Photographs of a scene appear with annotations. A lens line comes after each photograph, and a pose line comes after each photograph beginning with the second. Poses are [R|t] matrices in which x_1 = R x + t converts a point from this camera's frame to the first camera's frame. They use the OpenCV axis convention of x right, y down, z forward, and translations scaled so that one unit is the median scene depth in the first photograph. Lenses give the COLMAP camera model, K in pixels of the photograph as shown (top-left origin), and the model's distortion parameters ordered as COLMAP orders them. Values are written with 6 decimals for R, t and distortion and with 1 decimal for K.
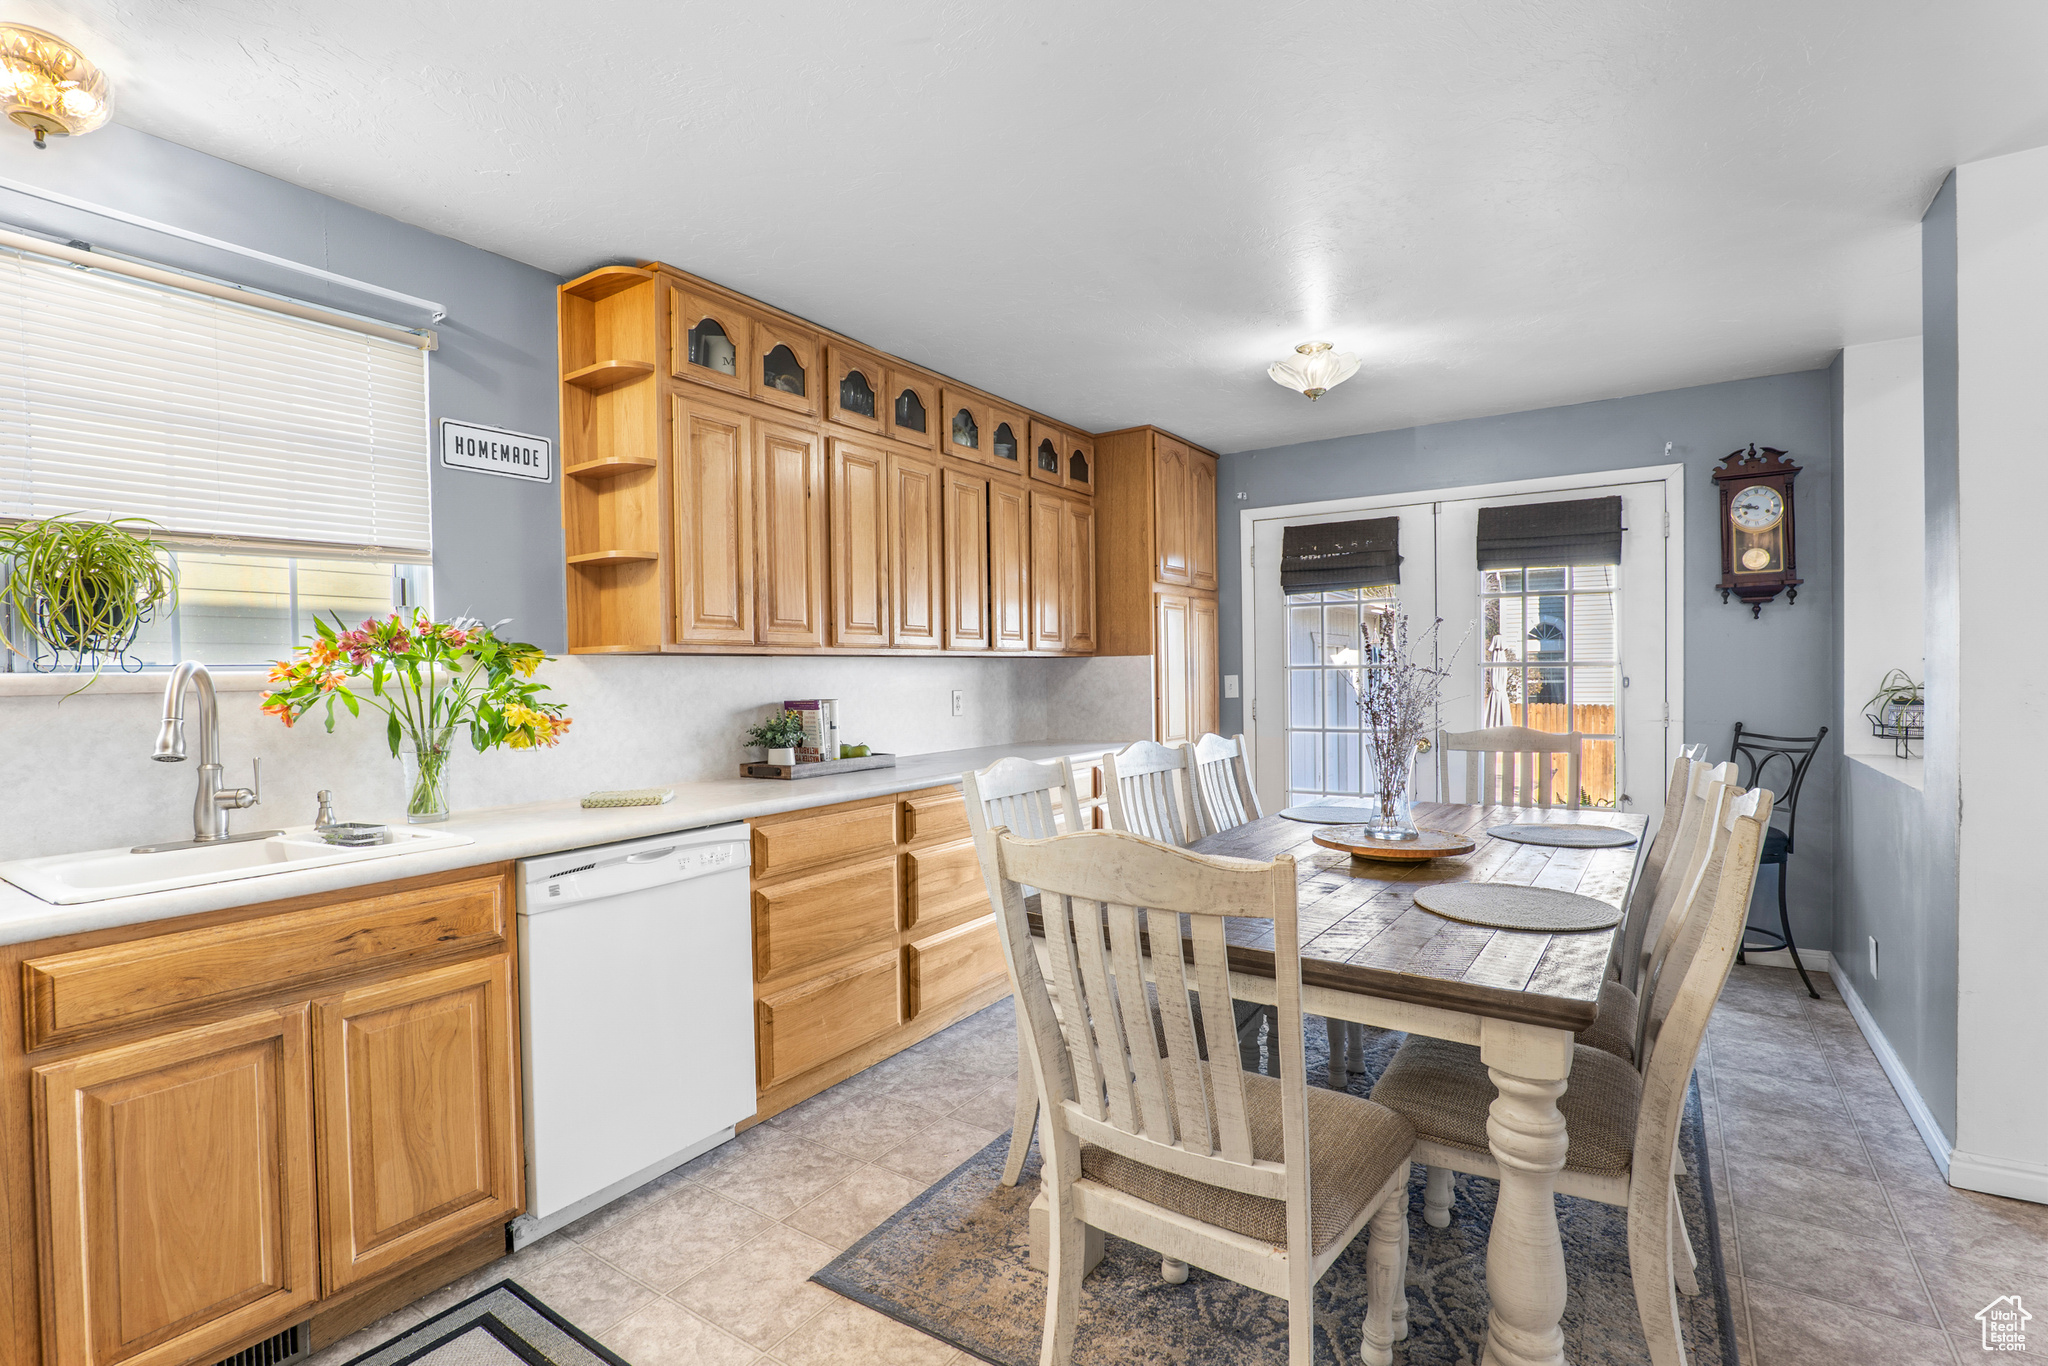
lens RADIAL K [[952.9, 0, 1030.7], [0, 952.9, 692.5], [0, 0, 1]] dist [-0.024836, 0.001357]
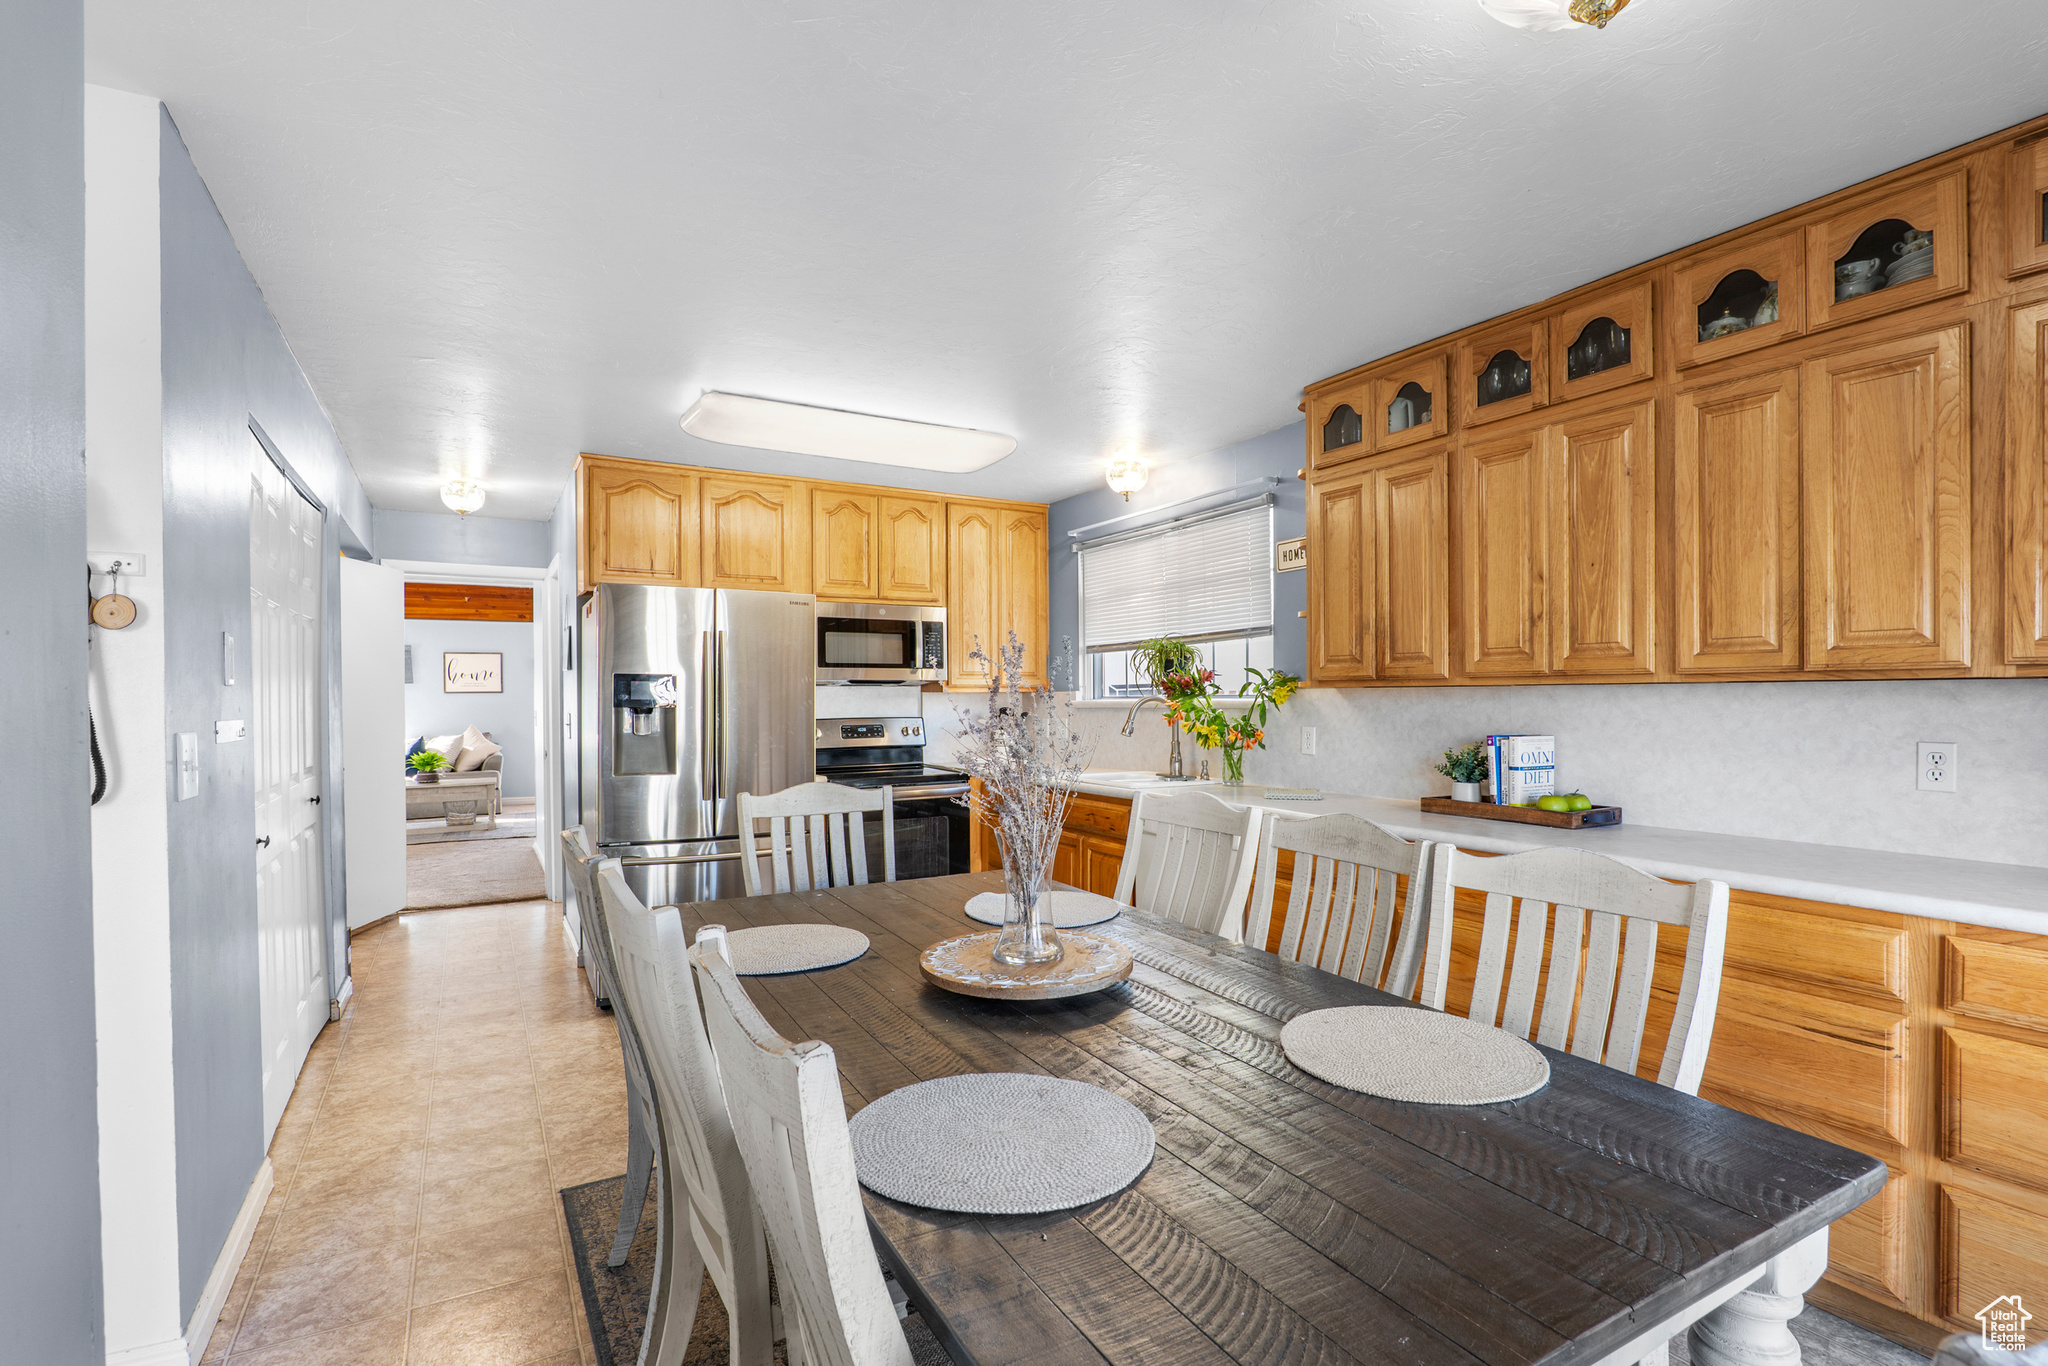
lens RADIAL K [[952.9, 0, 1030.7], [0, 952.9, 692.5], [0, 0, 1]] dist [-0.024836, 0.001357]
pose [[-0.443235, 0.013844, -0.896298, 0.737756], [-0.003419, 0.999847, 0.017134, -0.044228], [0.896399, 0.010659, -0.443120, 0.963697]]
